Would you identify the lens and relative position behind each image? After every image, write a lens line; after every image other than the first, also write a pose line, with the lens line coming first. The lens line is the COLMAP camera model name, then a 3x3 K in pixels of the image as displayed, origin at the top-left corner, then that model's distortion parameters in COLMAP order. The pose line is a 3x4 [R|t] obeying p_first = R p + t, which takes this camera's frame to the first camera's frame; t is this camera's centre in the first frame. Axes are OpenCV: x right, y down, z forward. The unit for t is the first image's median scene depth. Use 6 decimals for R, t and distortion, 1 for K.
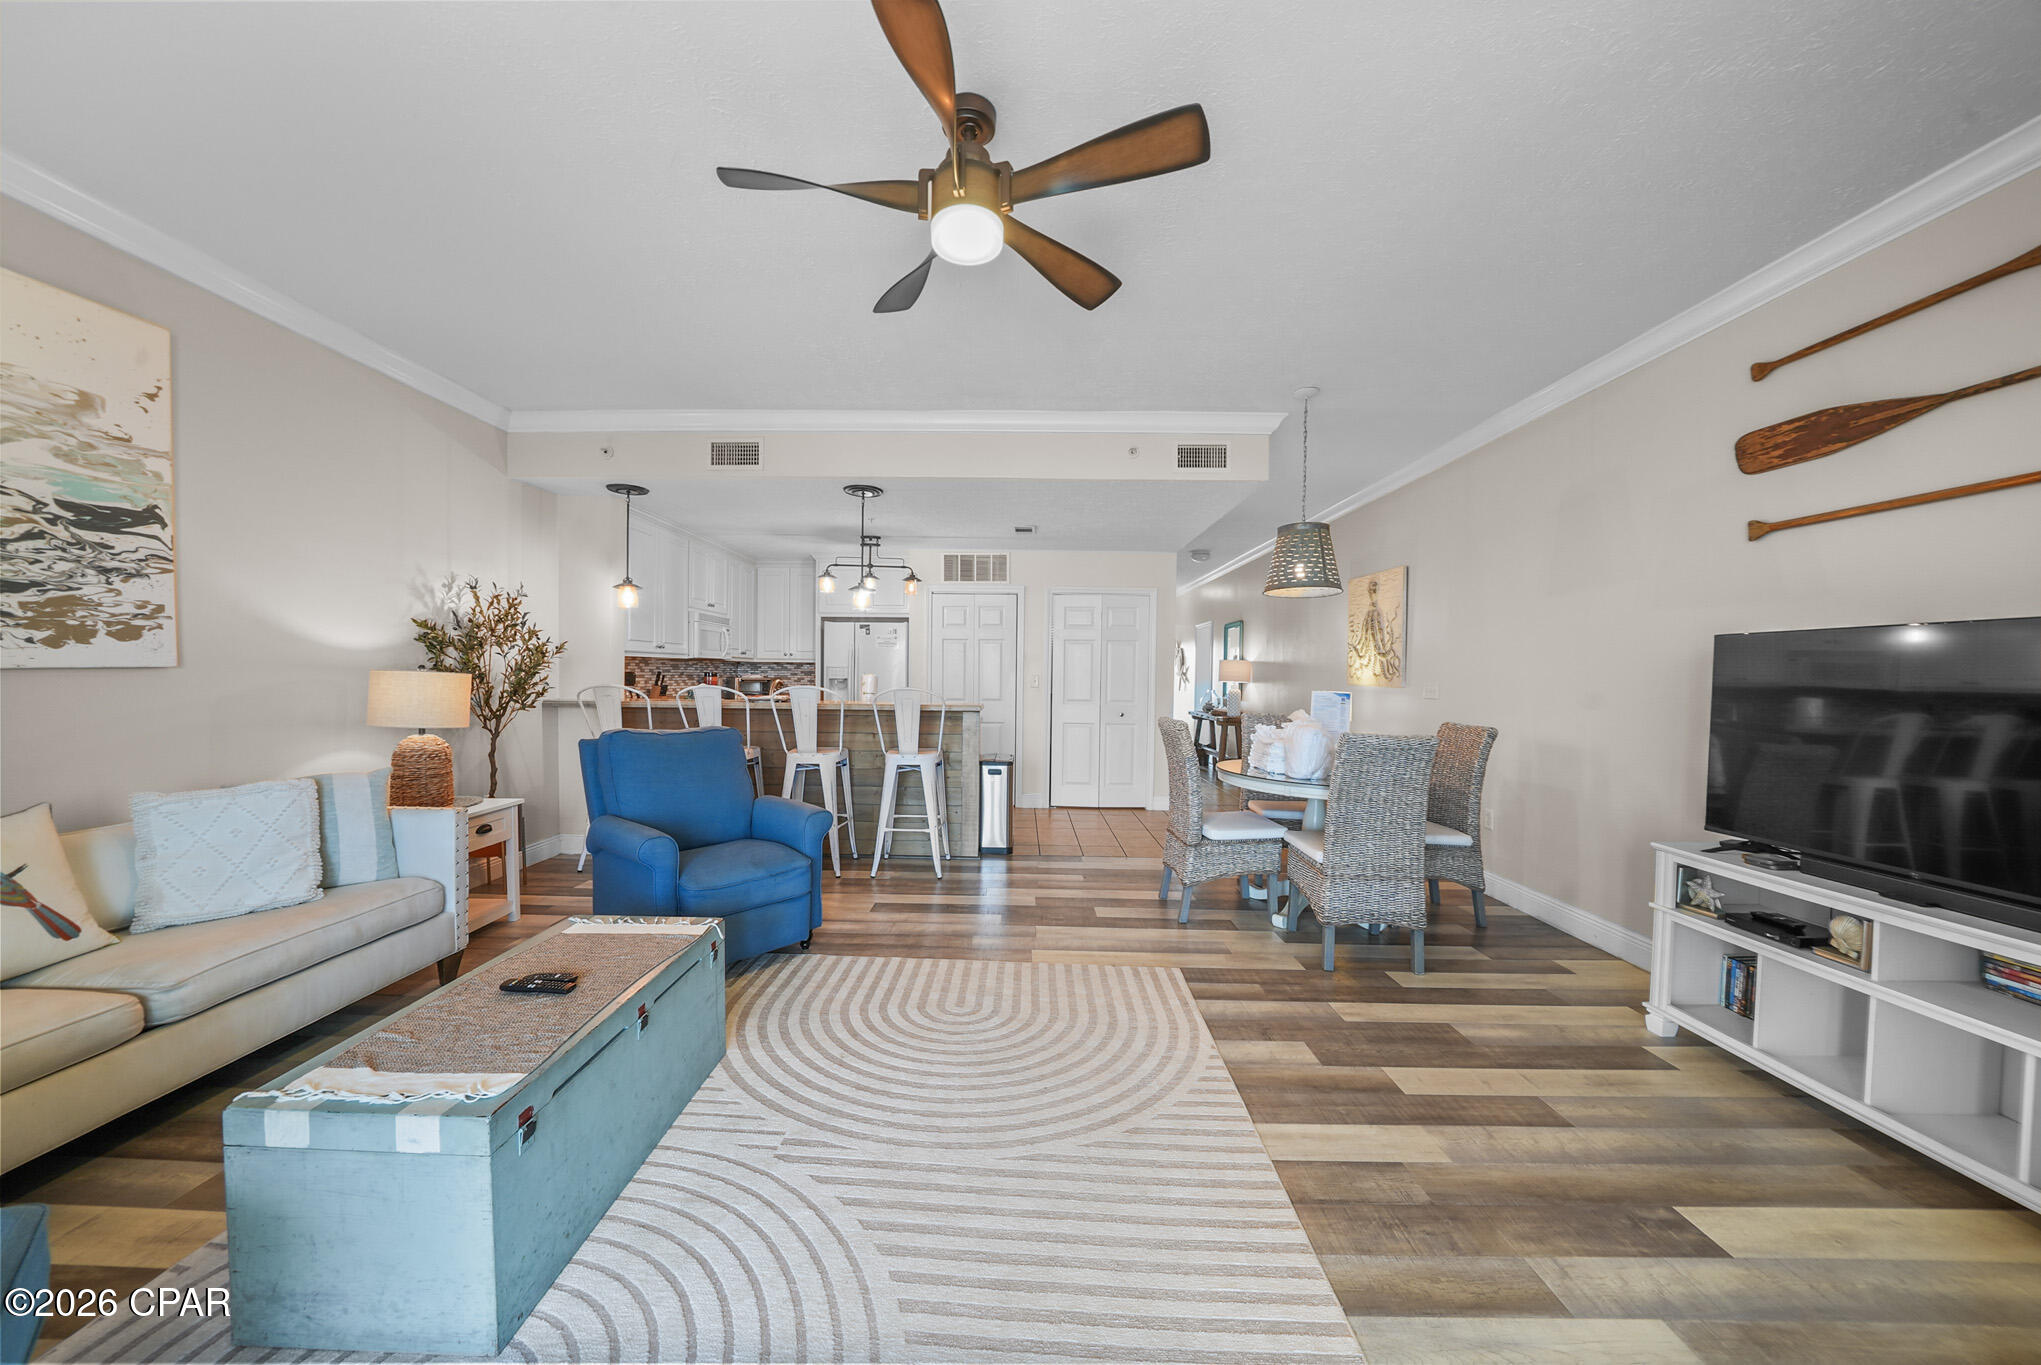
lens RADIAL K [[713.6, 0, 1008.4], [0, 713.6, 691.2], [0, 0, 1]] dist [-0.026091, 0.003226]
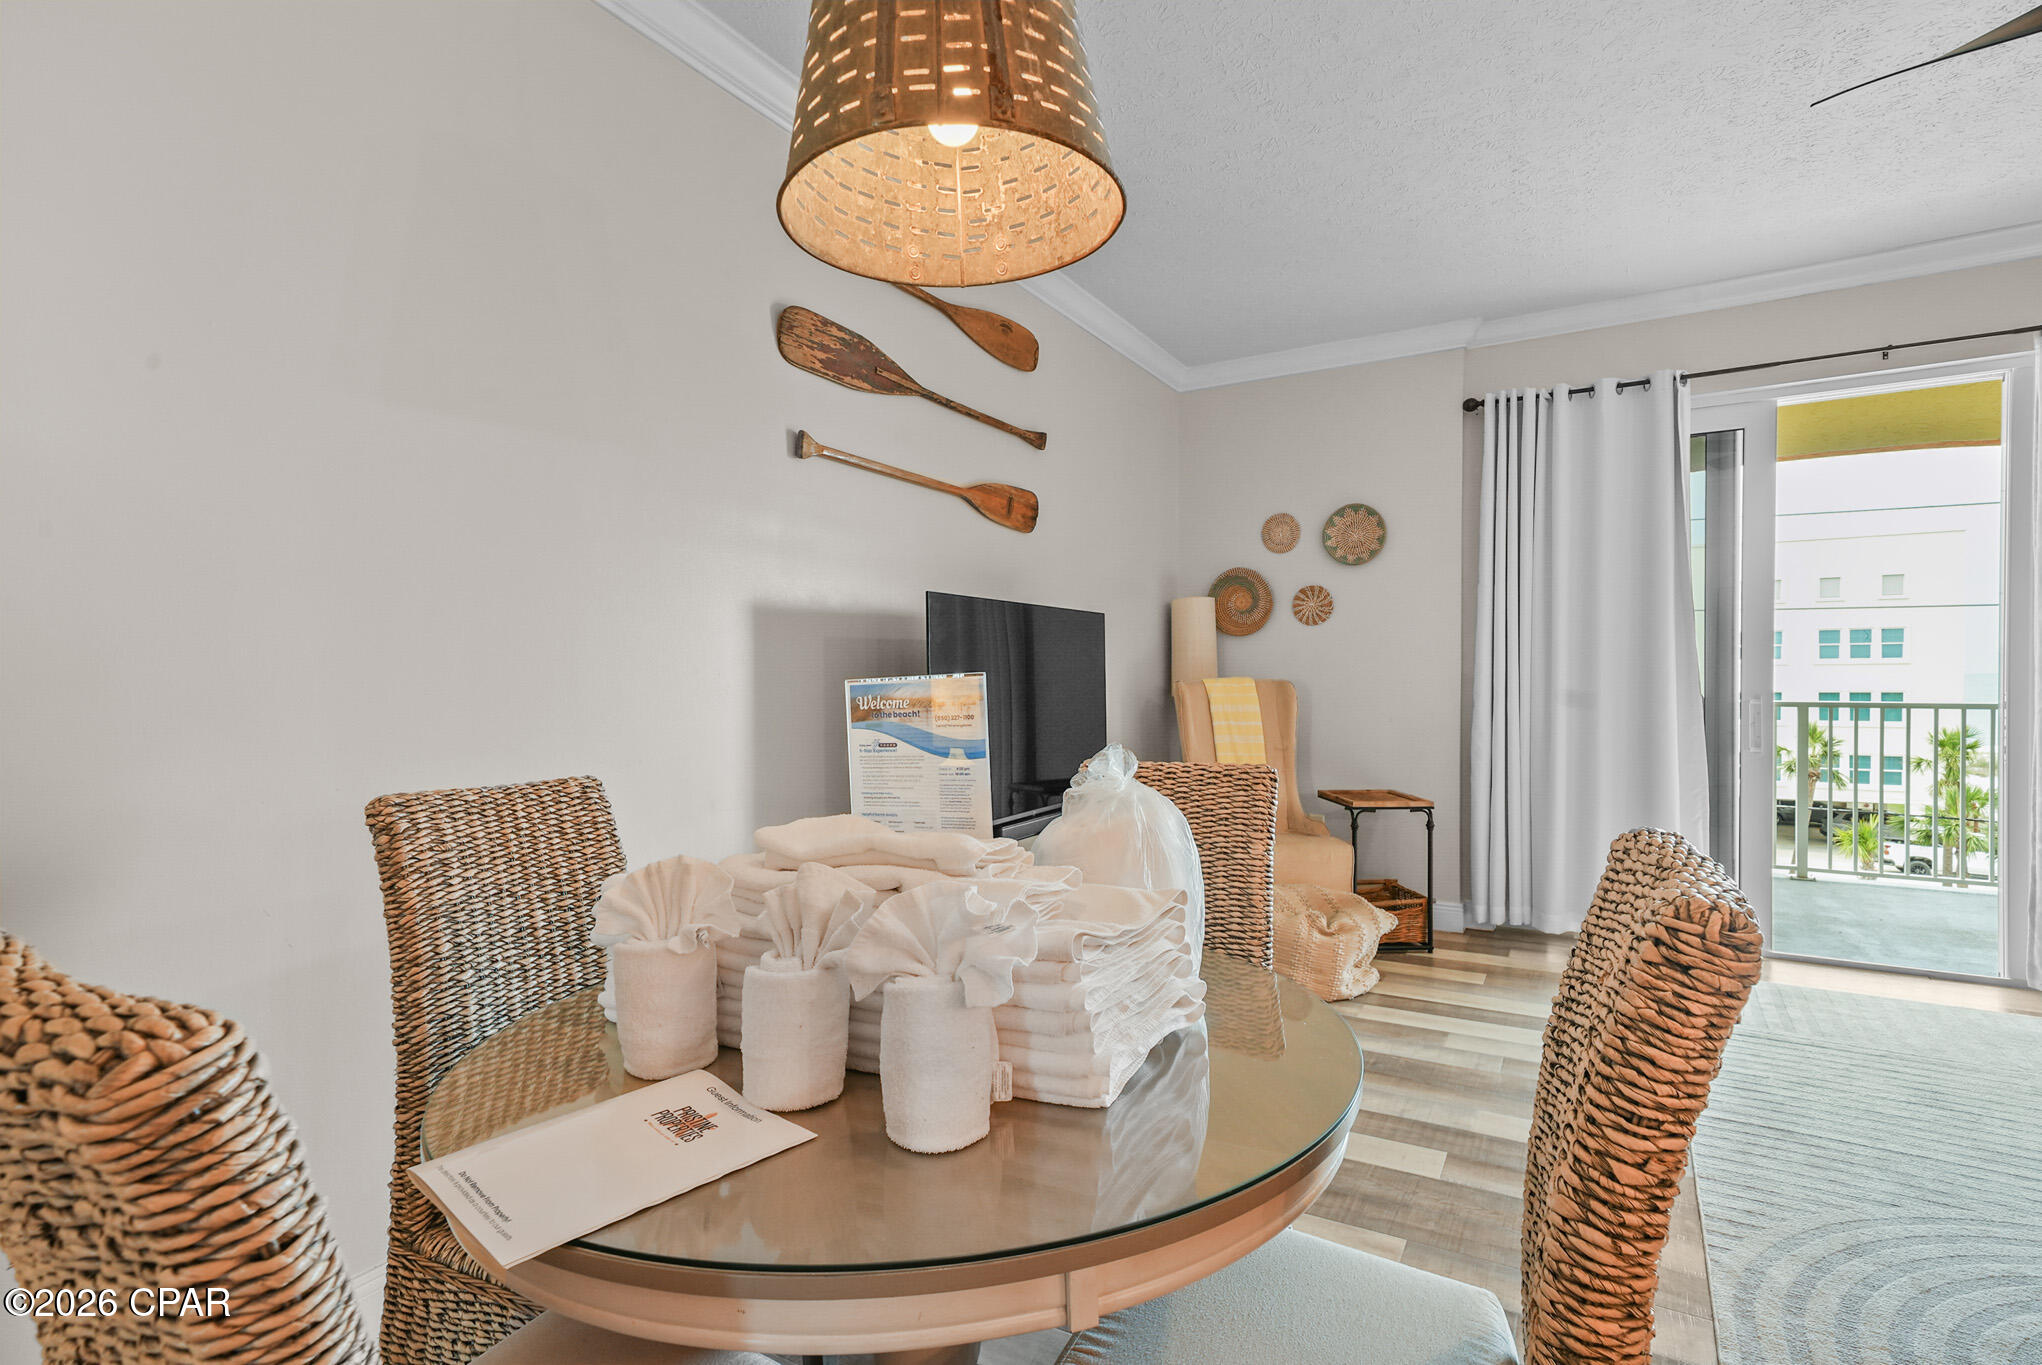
lens RADIAL K [[999.2, 0, 1020.9], [0, 999.2, 687.8], [0, 0, 1]] dist [0.014462, 0.001558]
pose [[-0.872780, -0.015026, 0.487883, 0.375909], [0.004869, 0.999208, 0.039486, -0.016136], [-0.488090, 0.036838, -0.872016, 1.950537]]
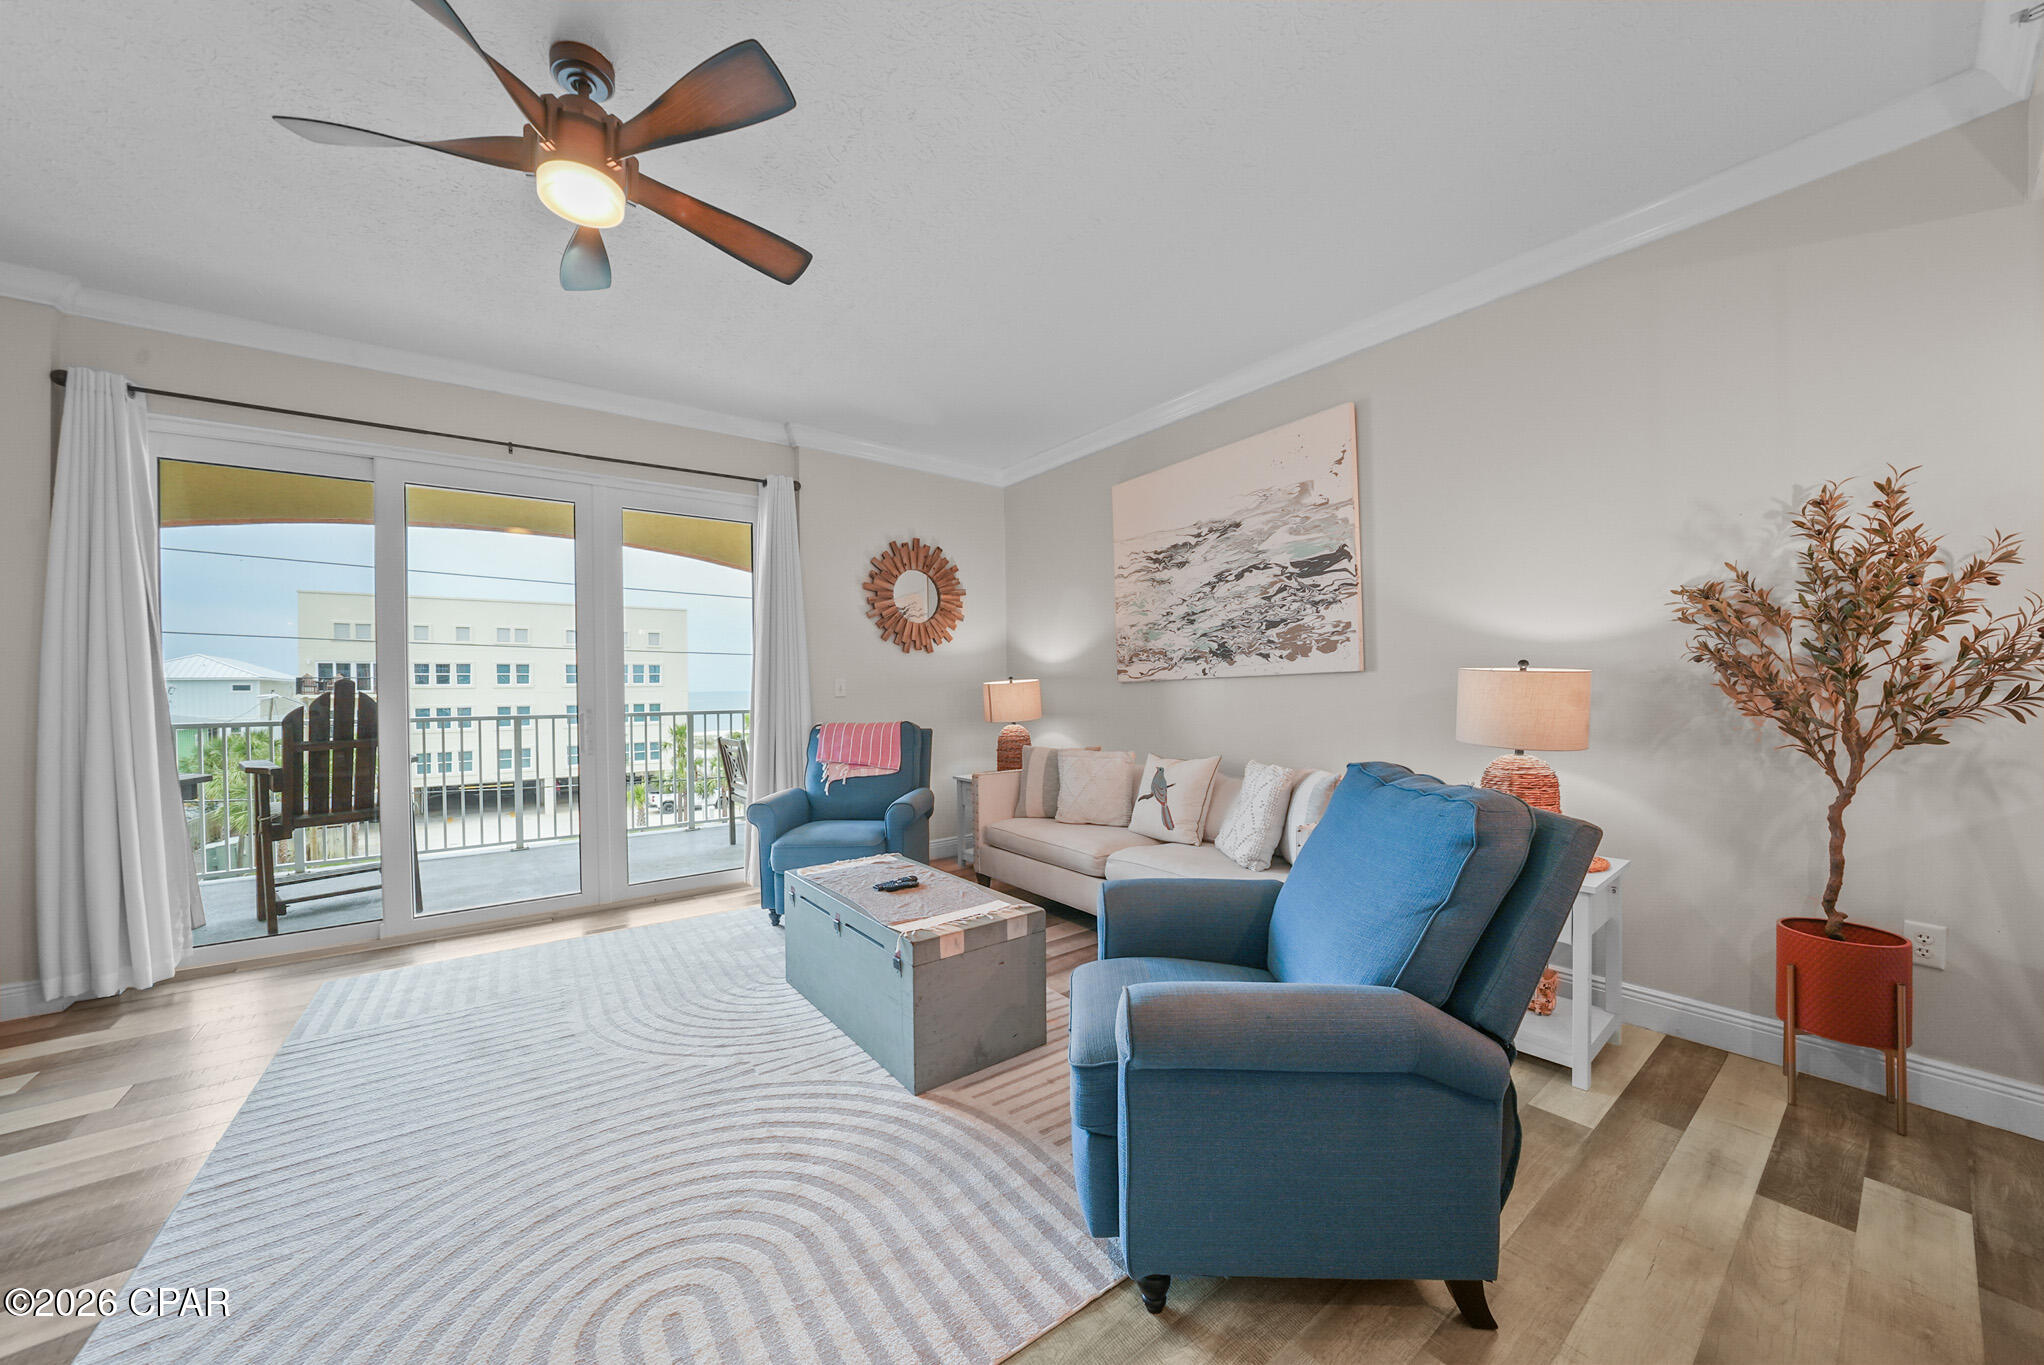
lens RADIAL K [[714.7, 0, 1011.3], [0, 714.7, 691.2], [0, 0, 1]] dist [-0.026091, 0.003226]
pose [[-0.791511, -0.001184, -0.611154, 0.046536], [-0.014404, 0.999756, 0.016718, -0.012315], [0.610985, 0.022035, -0.791335, 1.650640]]
